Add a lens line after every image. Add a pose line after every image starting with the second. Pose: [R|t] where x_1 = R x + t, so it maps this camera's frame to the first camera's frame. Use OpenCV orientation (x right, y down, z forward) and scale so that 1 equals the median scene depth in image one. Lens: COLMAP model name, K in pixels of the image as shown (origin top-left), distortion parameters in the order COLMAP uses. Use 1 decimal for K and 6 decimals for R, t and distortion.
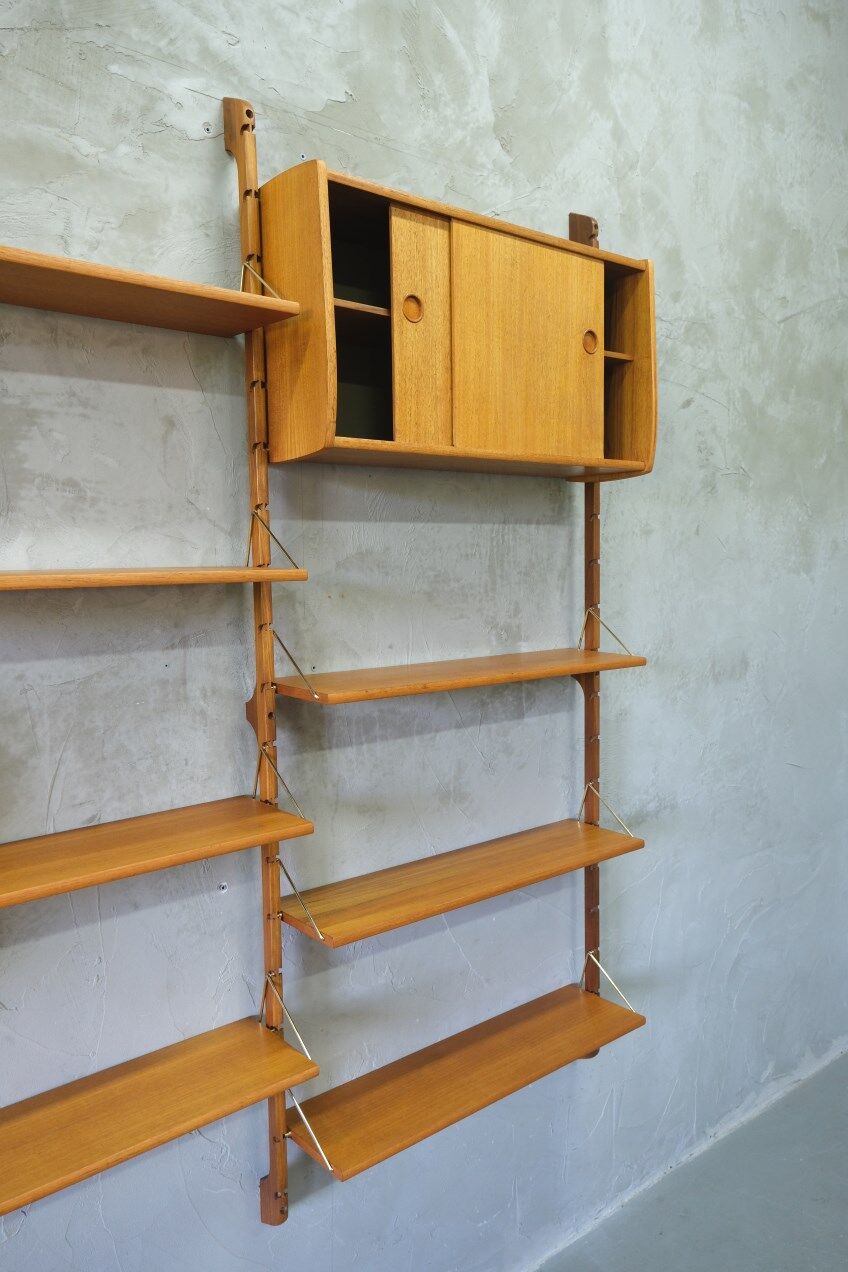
lens RADIAL K [[961.2, 0, 428.1], [0, 961.2, 639.6], [0, 0, 1]] dist [0.026559, 0.000338]
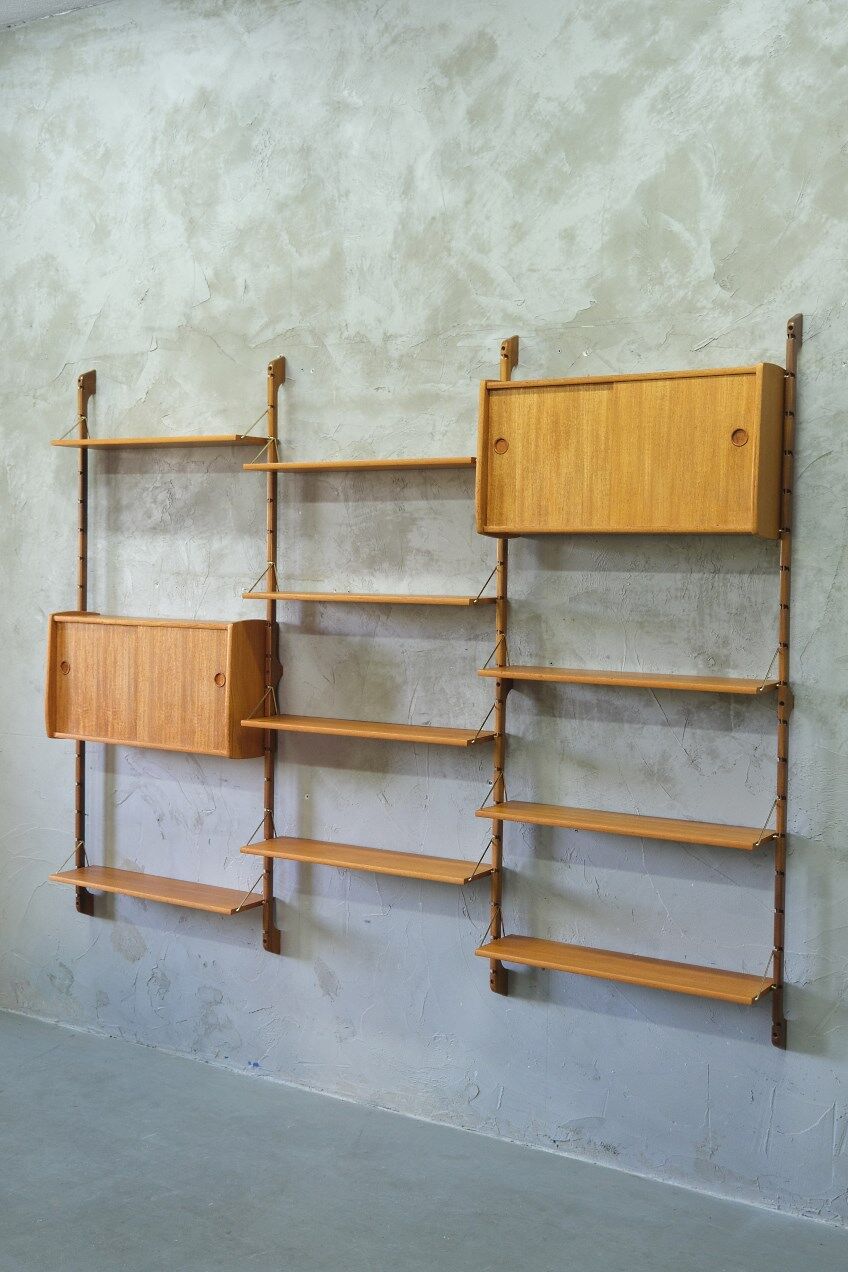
lens RADIAL K [[1438.4, 0, 424.0], [0, 1438.4, 636.0], [0, 0, 1]] dist [-0.023617, 0.025683]
pose [[0.306954, 0.063023, -0.949635, 1.955999], [-0.102669, 0.994175, 0.032793, -0.067835], [0.946170, 0.087433, 0.311636, 0.058905]]
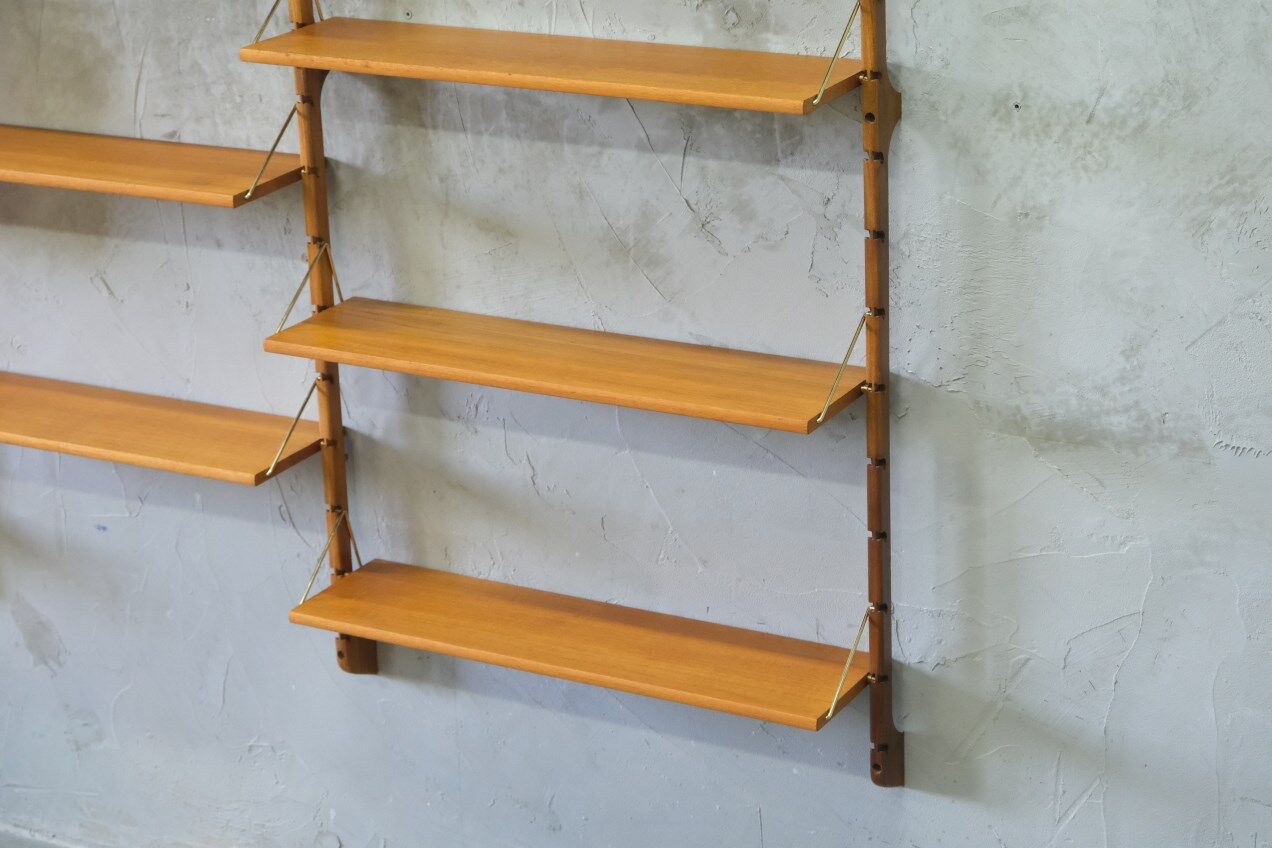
lens RADIAL K [[2648.4, 0, 636.0], [0, 2648.4, 424.0], [0, 0, 1]] dist [0.014709, -0.096737]
pose [[0.365906, 0.314128, -0.876035, 1.726560], [-0.056306, 0.947061, 0.316078, -0.307597], [0.928947, -0.066329, 0.364222, 0.383409]]
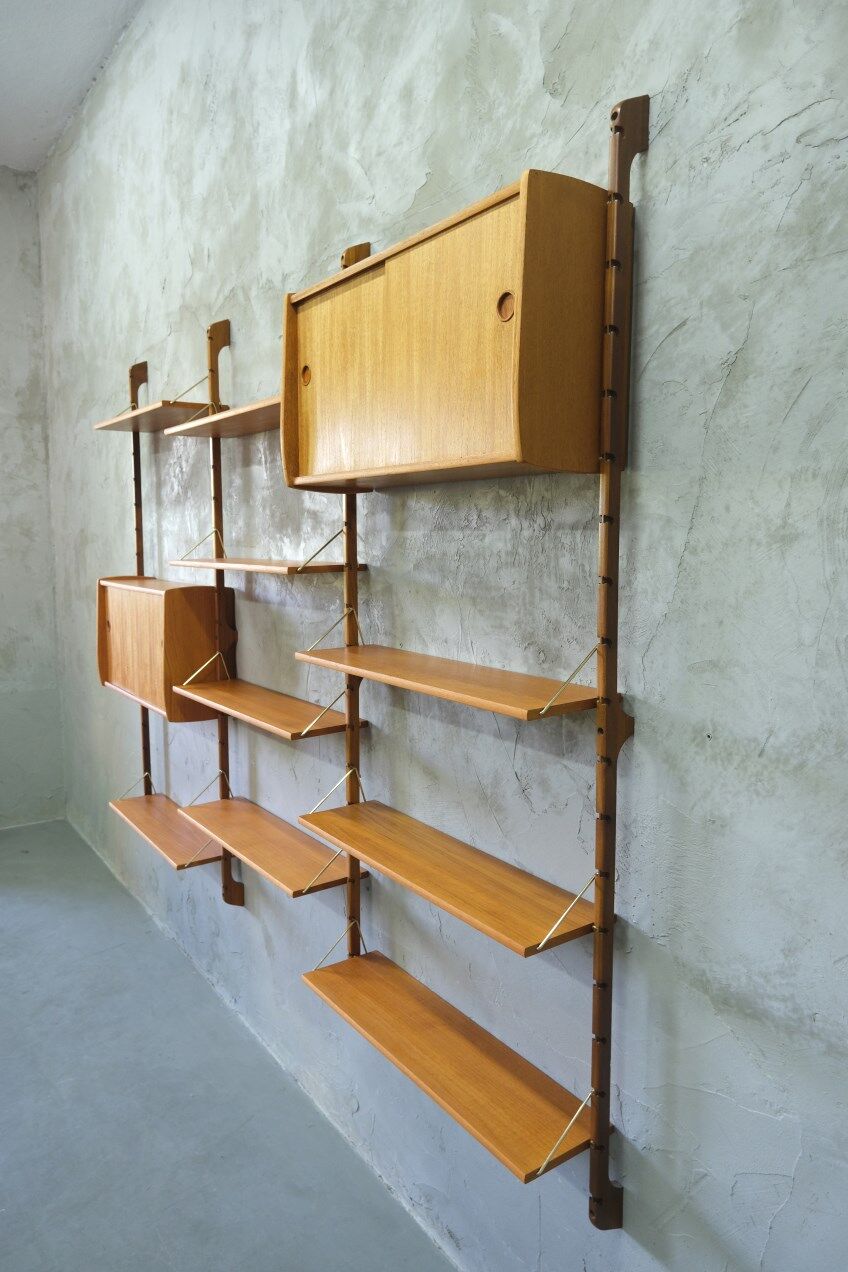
lens RADIAL K [[856.2, 0, 424.0], [0, 856.2, 636.0], [0, 0, 1]] dist [-0.018550, 0.025883]
pose [[-0.085221, 0.128330, -0.988063, 0.967446], [-0.084805, 0.987138, 0.135524, -0.134286], [0.992746, 0.095342, -0.073242, 1.058940]]
